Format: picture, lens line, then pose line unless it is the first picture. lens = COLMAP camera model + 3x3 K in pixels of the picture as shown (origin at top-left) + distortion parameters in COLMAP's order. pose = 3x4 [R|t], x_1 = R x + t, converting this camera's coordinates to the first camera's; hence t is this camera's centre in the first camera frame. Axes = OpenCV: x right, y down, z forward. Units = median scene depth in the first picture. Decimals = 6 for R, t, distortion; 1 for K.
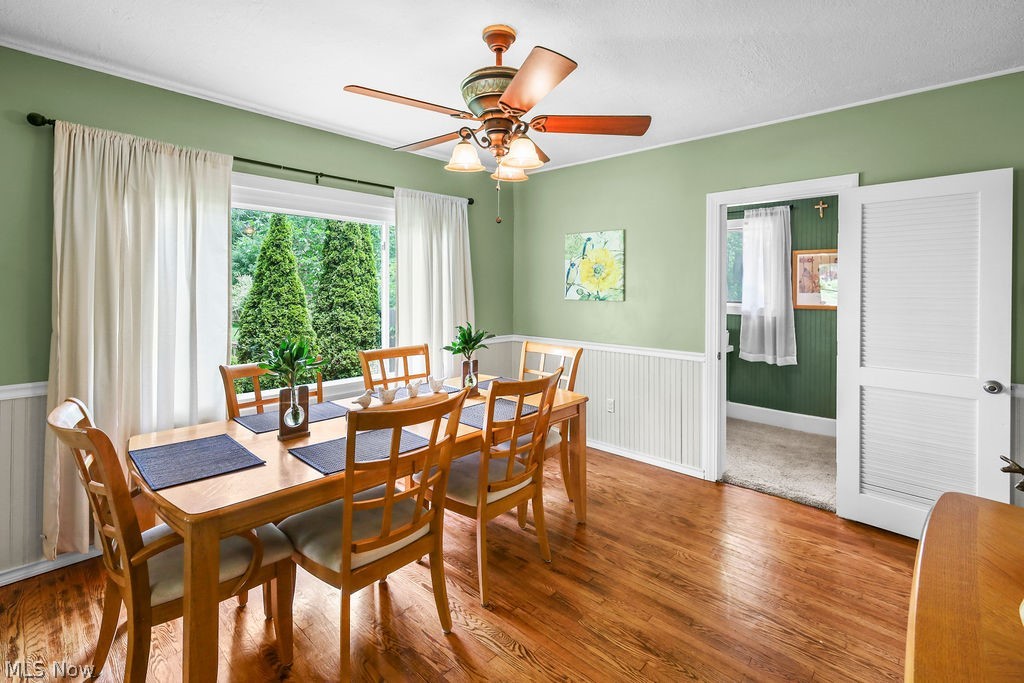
lens RADIAL K [[460.8, 0, 509.2], [0, 460.8, 289.6], [0, 0, 1]] dist [0.001234, 0.000637]
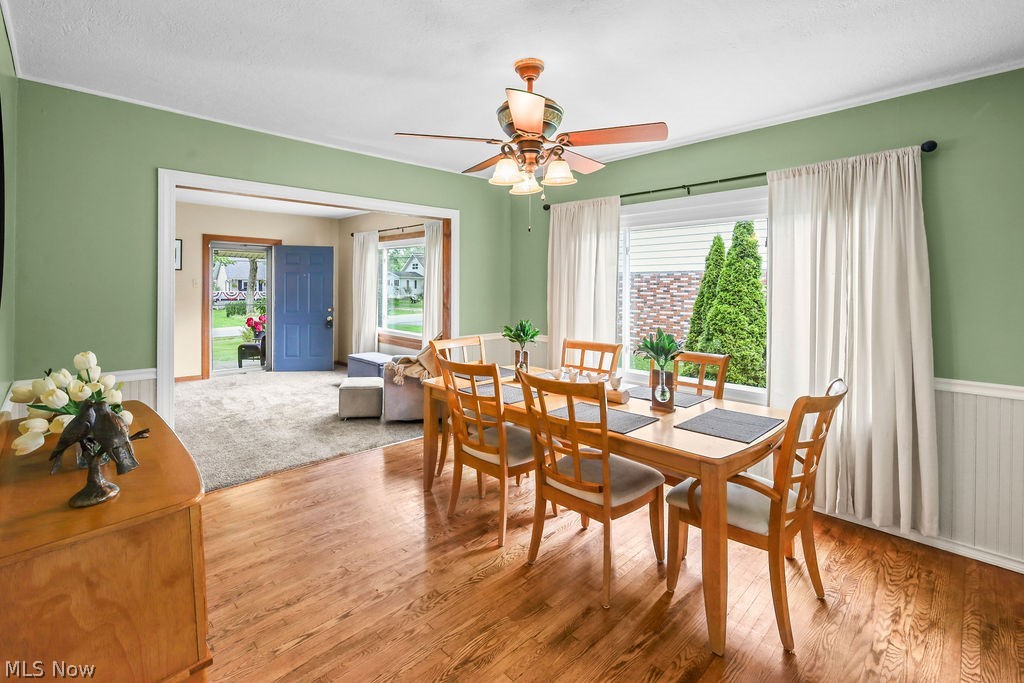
lens RADIAL K [[460.8, 0, 509.2], [0, 460.8, 289.6], [0, 0, 1]] dist [0.001234, 0.000637]
pose [[-0.043167, 0.006580, -0.999046, 1.018464], [-0.005130, 0.999964, 0.006808, -0.014119], [0.999055, 0.005419, -0.043131, 0.908647]]
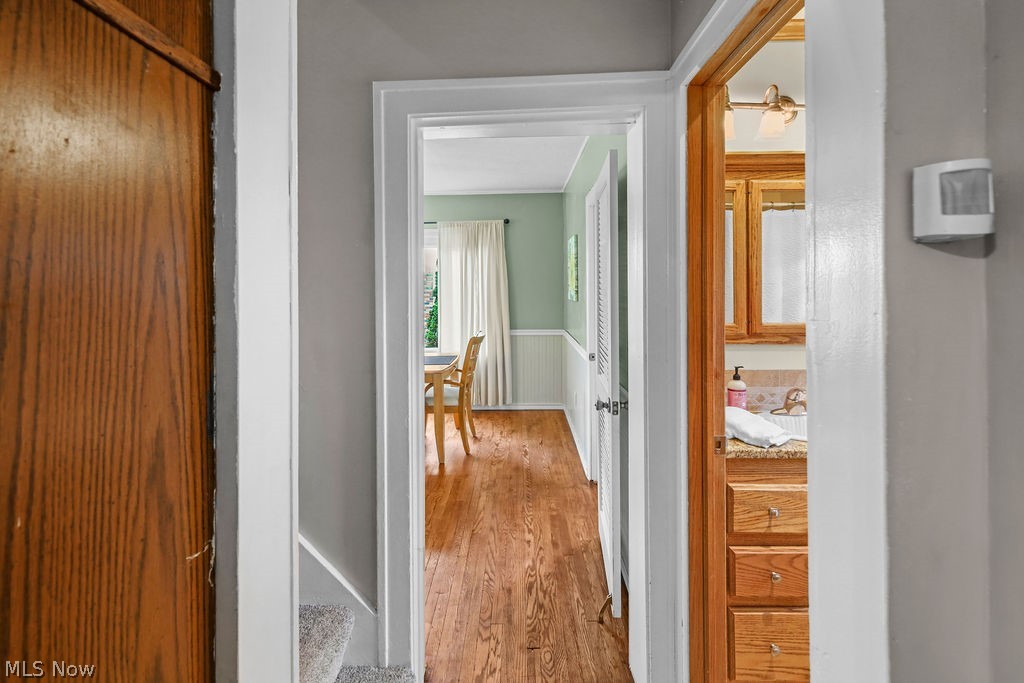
lens RADIAL K [[460.8, 0, 509.2], [0, 460.8, 289.6], [0, 0, 1]] dist [0.001234, 0.000637]
pose [[0.668226, -0.001608, -0.743957, 1.630690], [0.006206, 0.999975, 0.003412, -0.014804], [0.743933, -0.006897, 0.668219, 0.294736]]
